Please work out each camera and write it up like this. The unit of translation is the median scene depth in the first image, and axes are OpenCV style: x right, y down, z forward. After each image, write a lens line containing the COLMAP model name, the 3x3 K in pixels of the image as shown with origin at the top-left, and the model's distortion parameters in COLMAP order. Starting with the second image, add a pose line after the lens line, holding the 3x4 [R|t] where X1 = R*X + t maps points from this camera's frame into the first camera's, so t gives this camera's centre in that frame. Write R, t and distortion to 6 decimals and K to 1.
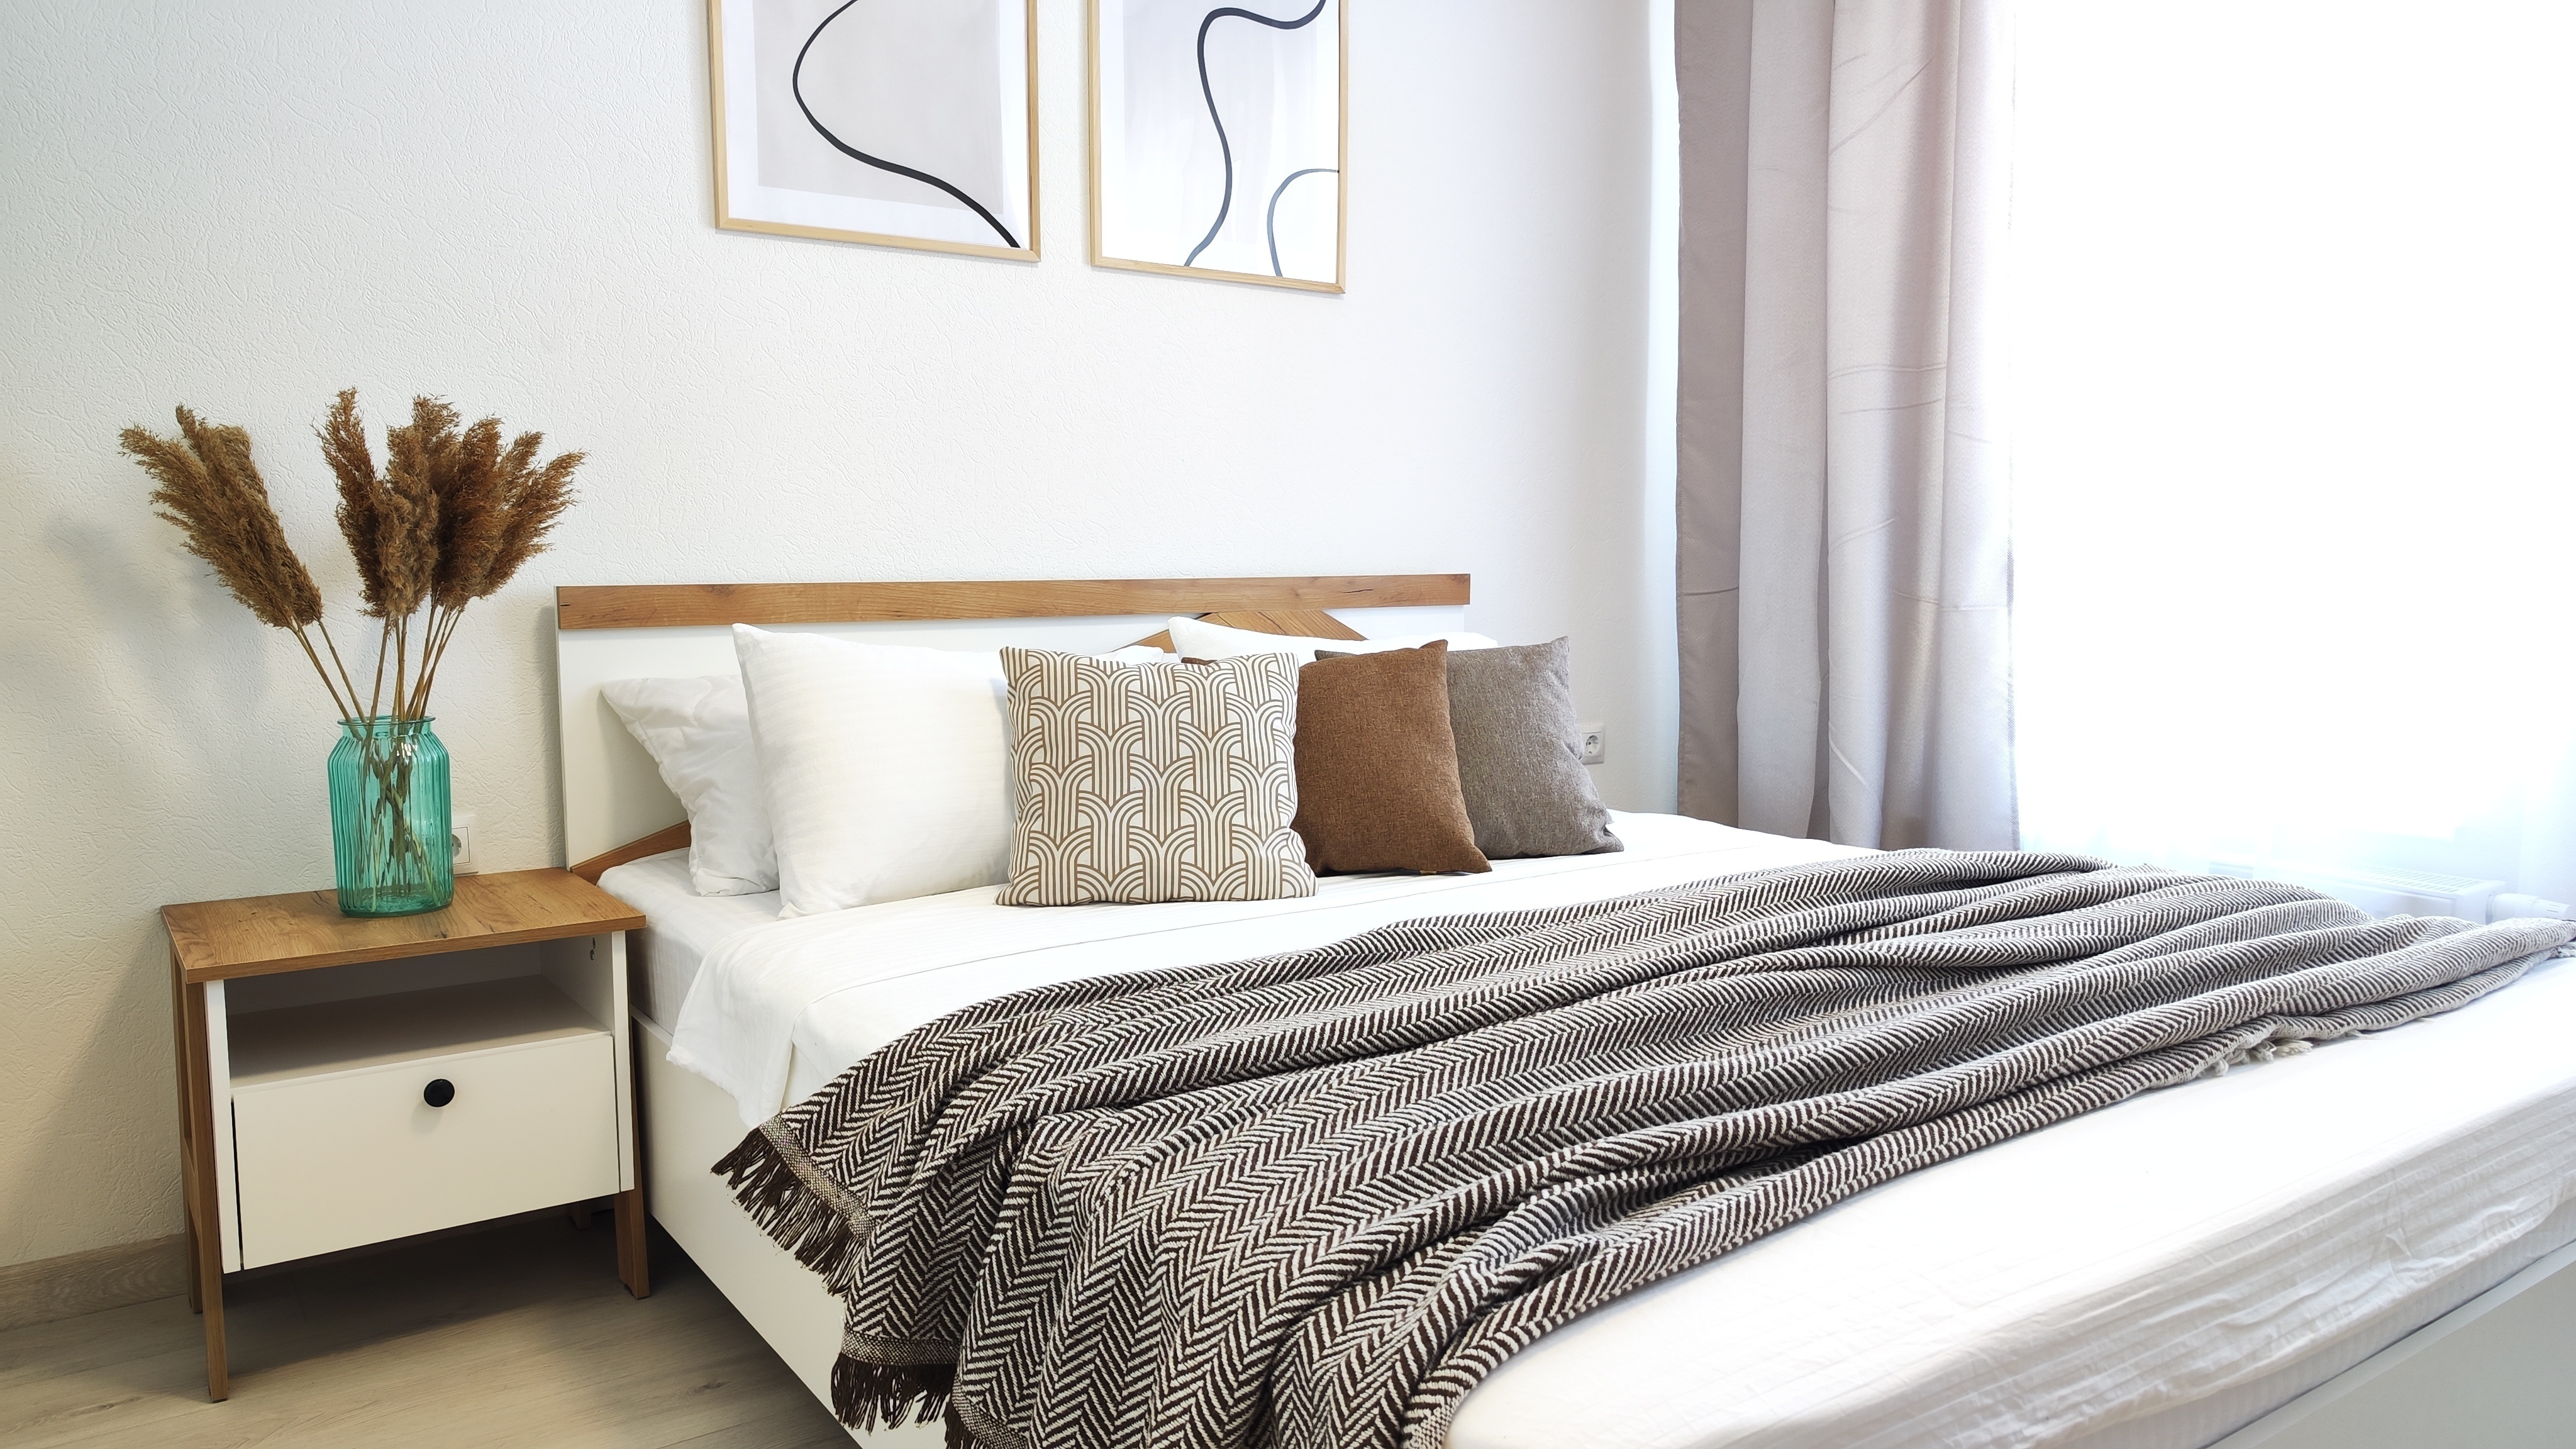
lens RADIAL K [[1759.7, 0, 1213.4], [0, 1759.7, 741.9], [0, 0, 1]] dist [-0.005115, -0.005252]
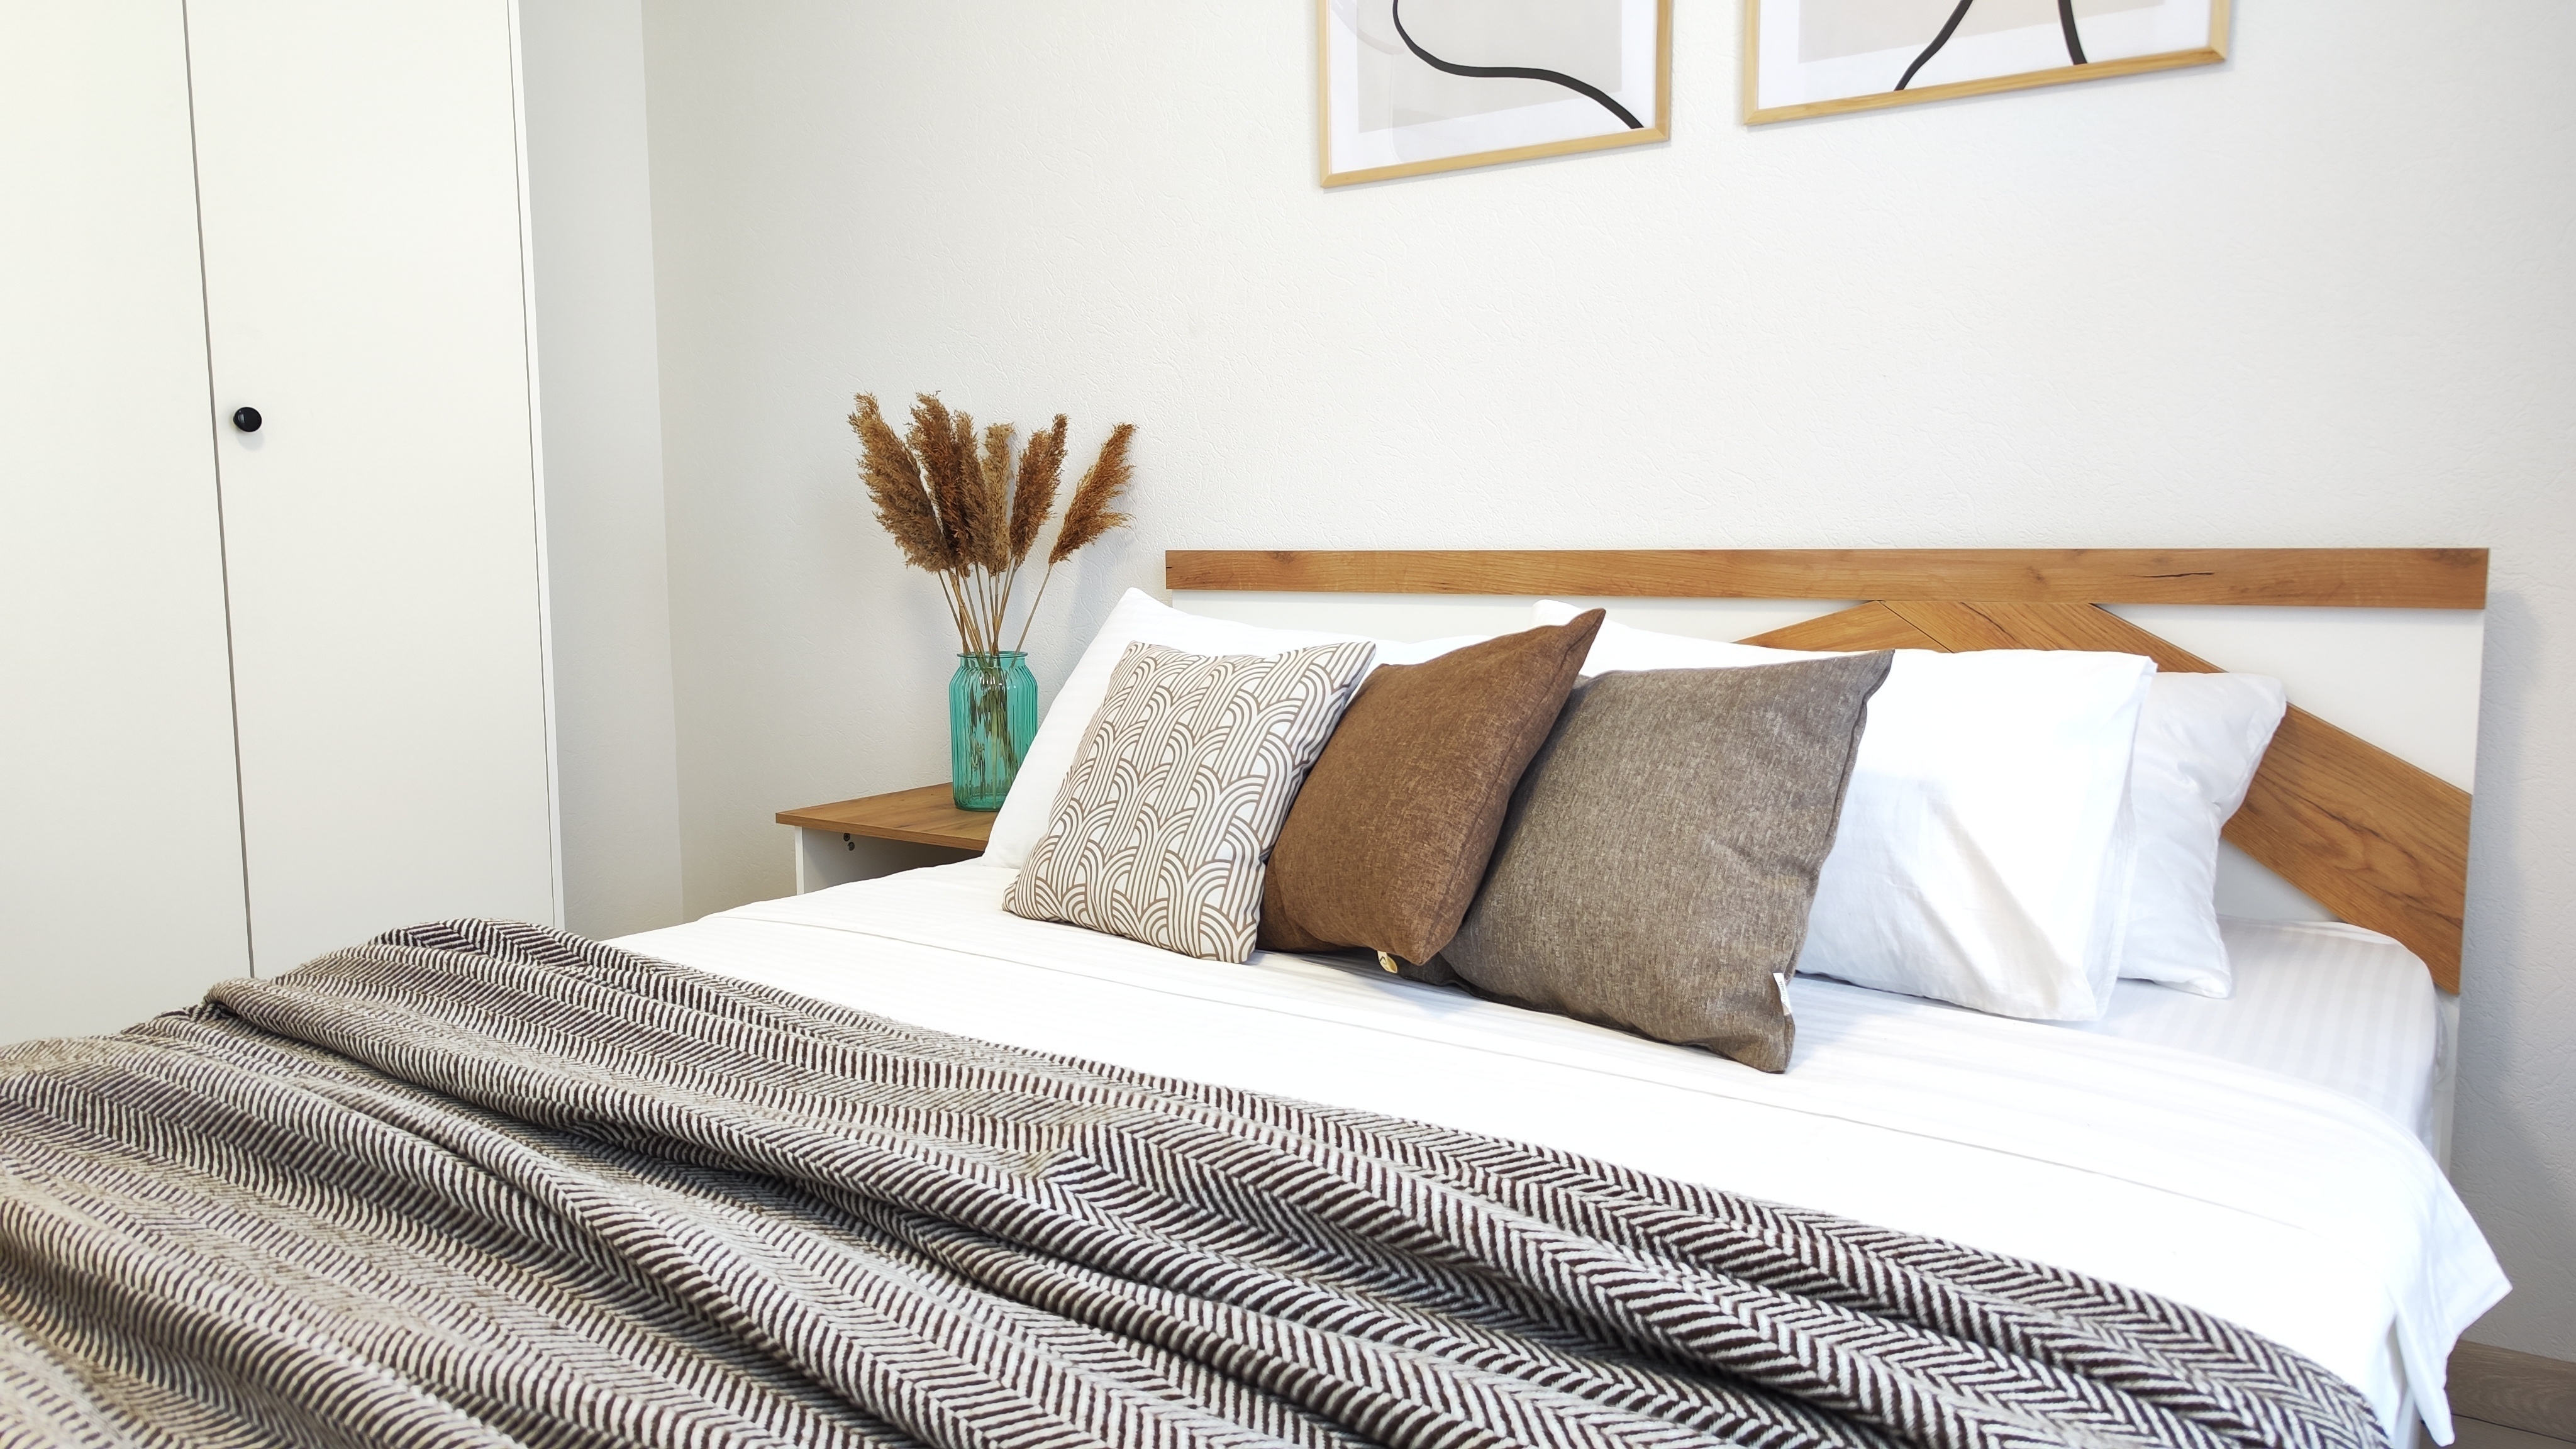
lens RADIAL K [[1707.6, 0, 1266.4], [0, 1707.6, 732.5], [0, 0, 1]] dist [0.077521, -0.113262]
pose [[0.365537, 0.111585, -0.924084, 0.620893], [-0.089920, 0.992378, 0.084262, -0.066012], [0.926443, 0.052293, 0.372784, 0.612862]]
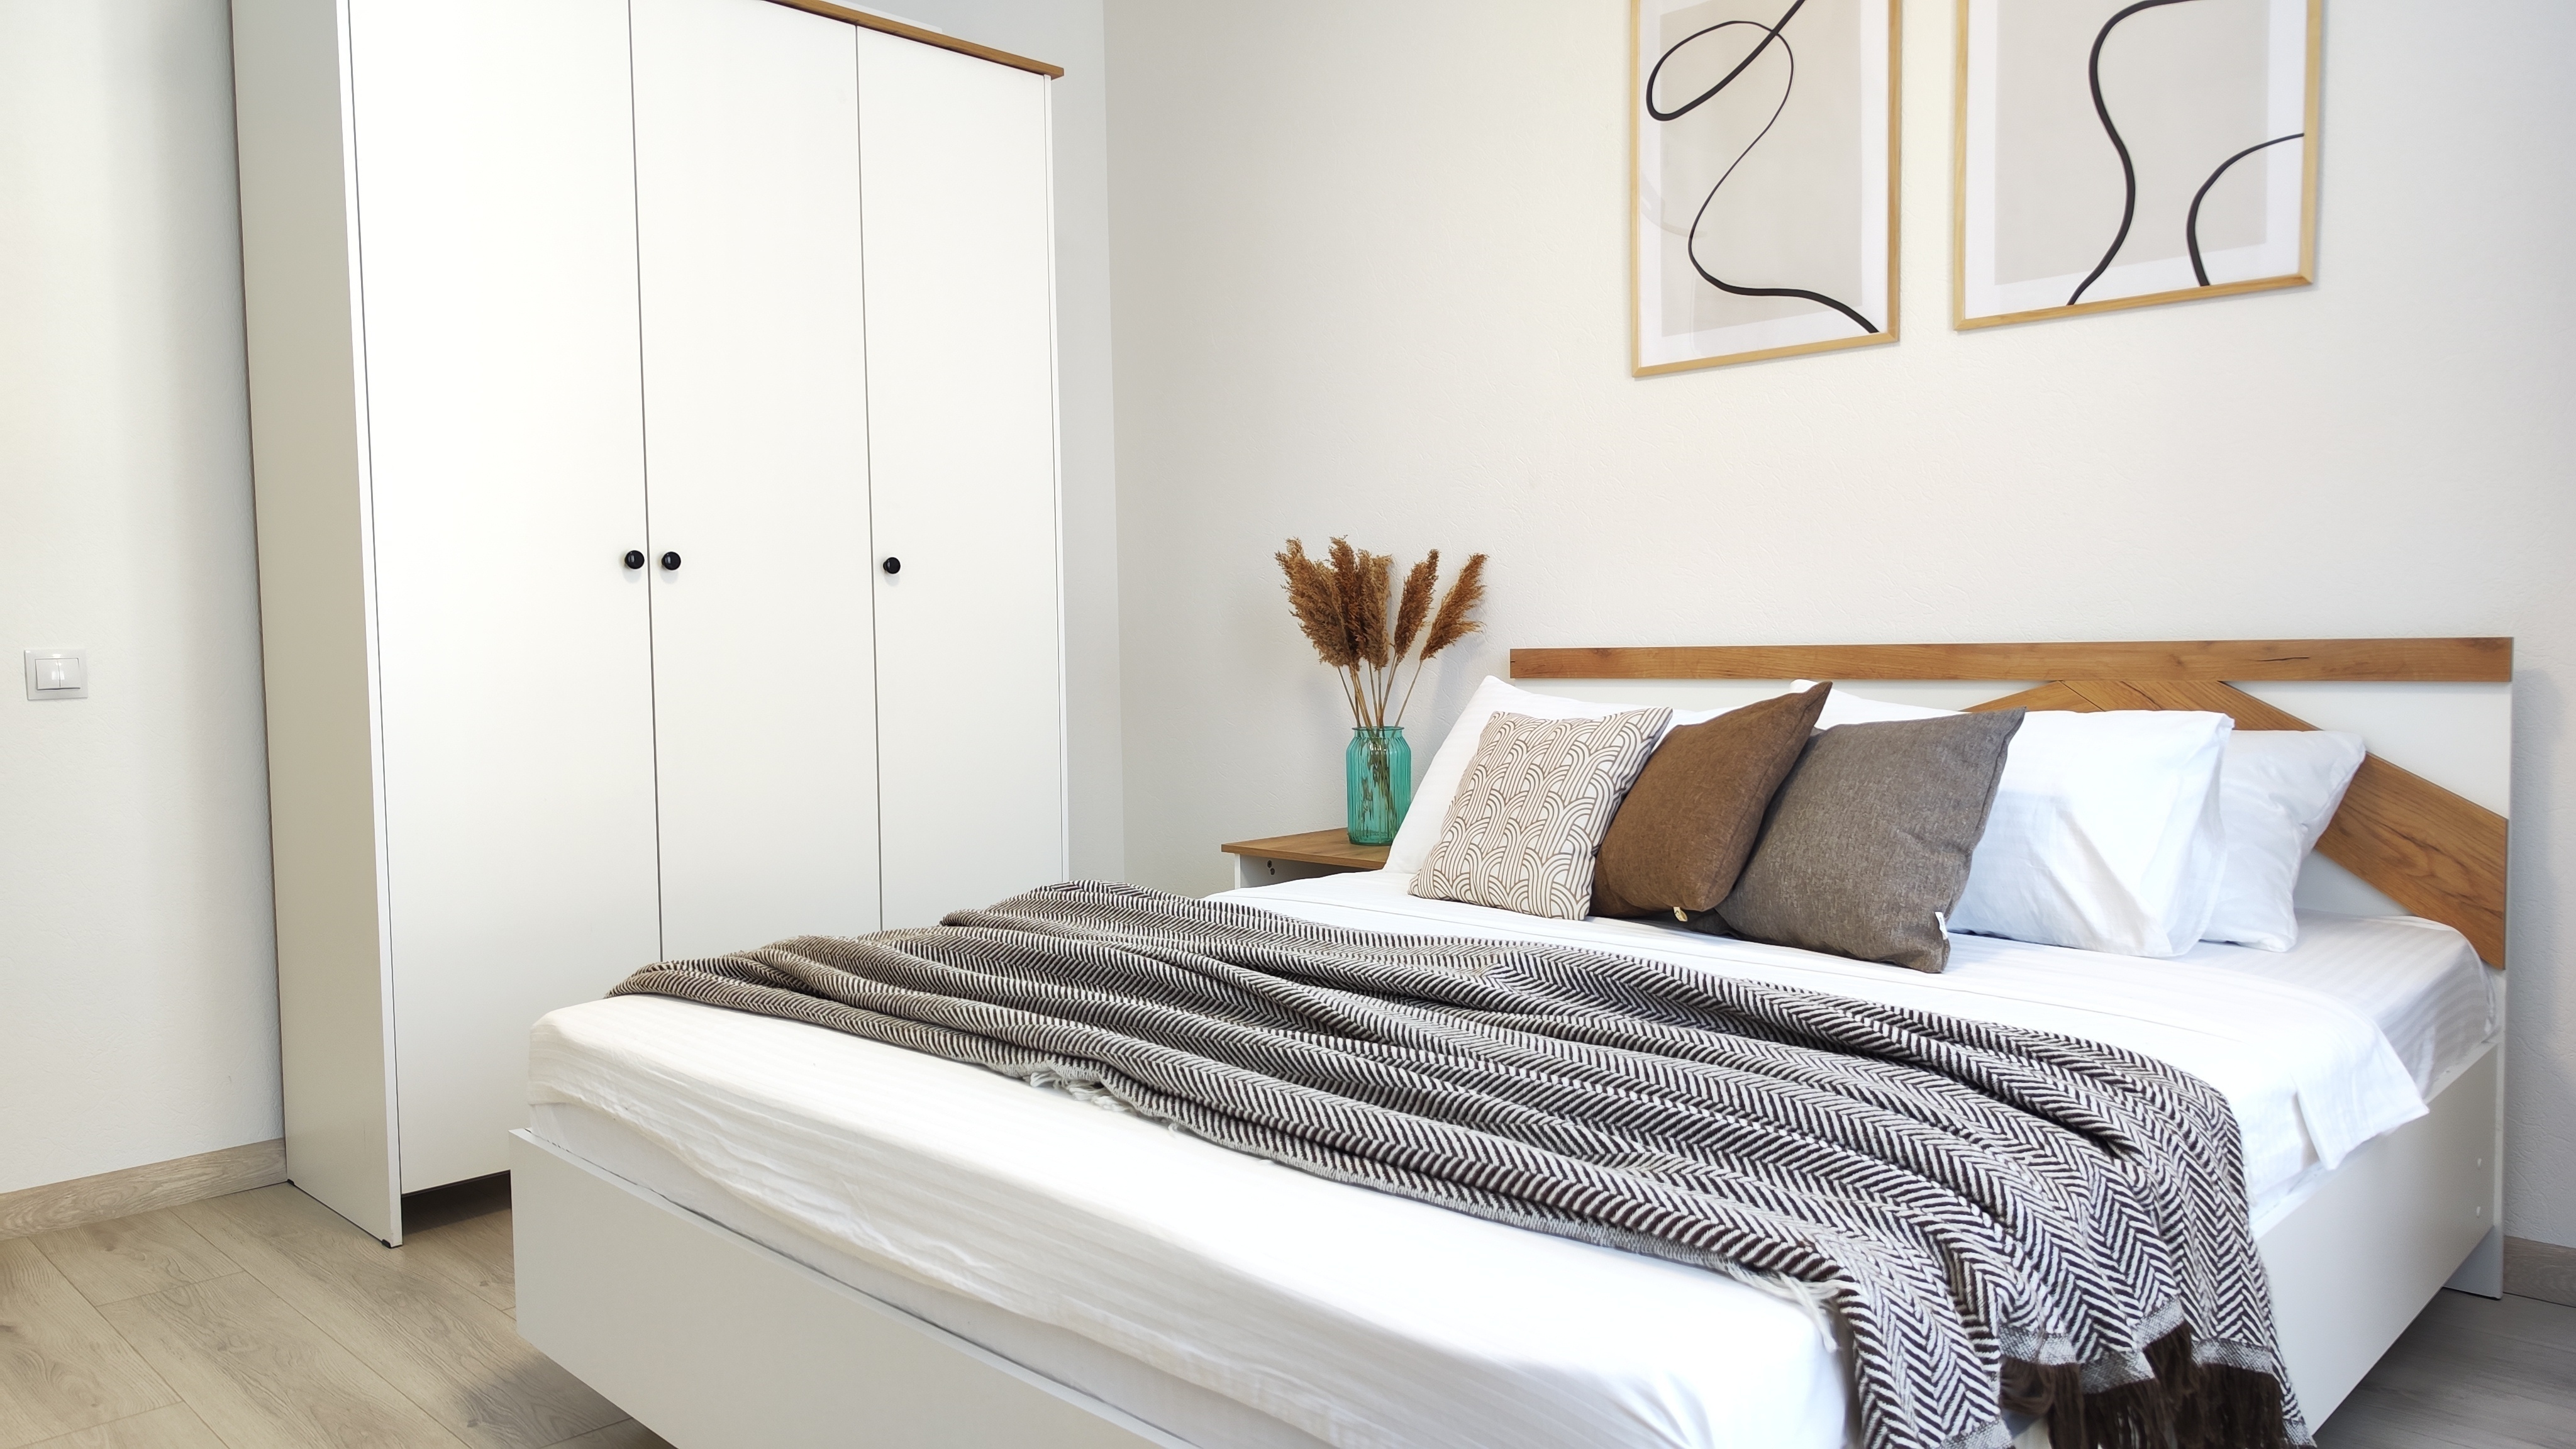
lens RADIAL K [[1693.0, 0, 1279.0], [0, 1693.0, 737.0], [0, 0, 1]] dist [0.047099, -0.064142]
pose [[0.203331, 0.056346, -0.977487, 0.901949], [-0.085712, 0.995534, 0.039557, -0.051225], [0.975351, 0.075740, 0.207252, 0.488079]]
